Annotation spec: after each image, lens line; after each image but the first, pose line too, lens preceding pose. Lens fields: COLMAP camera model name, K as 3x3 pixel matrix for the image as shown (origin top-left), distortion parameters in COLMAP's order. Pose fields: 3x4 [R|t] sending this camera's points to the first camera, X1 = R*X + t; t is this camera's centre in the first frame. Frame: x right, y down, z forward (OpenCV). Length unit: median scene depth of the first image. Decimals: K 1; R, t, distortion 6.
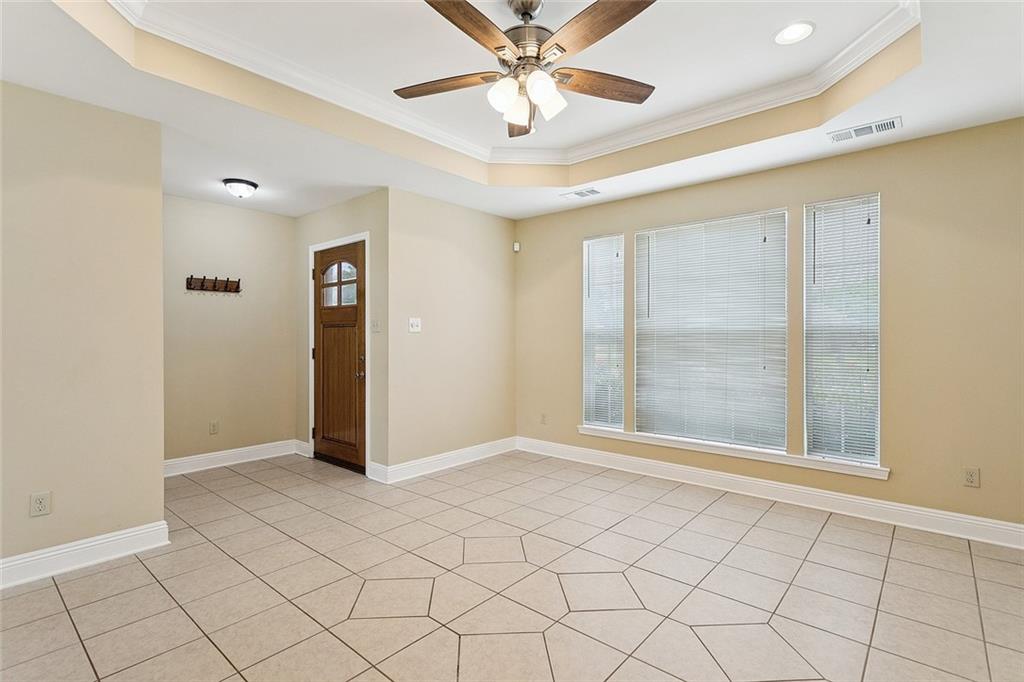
lens RADIAL K [[490.7, 0, 511.4], [0, 490.7, 337.6], [0, 0, 1]] dist [0.001280, -0.000332]
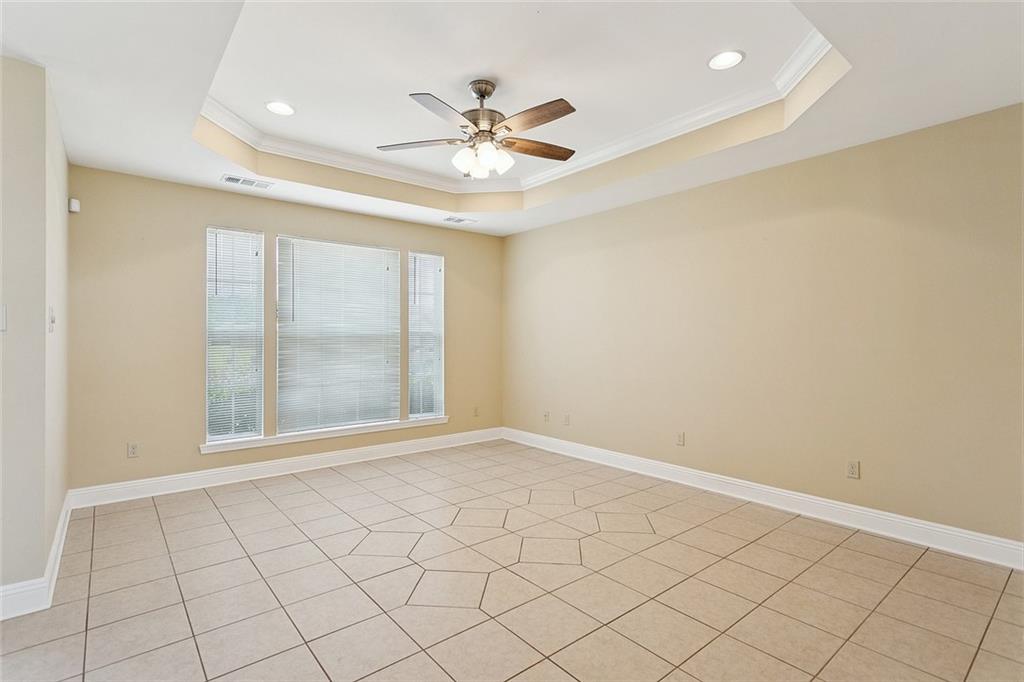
lens RADIAL K [[490.7, 0, 511.0], [0, 490.7, 340.5], [0, 0, 1]] dist [0.001280, -0.000332]
pose [[0.170410, -0.006647, 0.985351, -0.698180], [-0.000797, 0.999976, 0.006884, -0.007486], [-0.985373, -0.001959, 0.170400, 0.383917]]
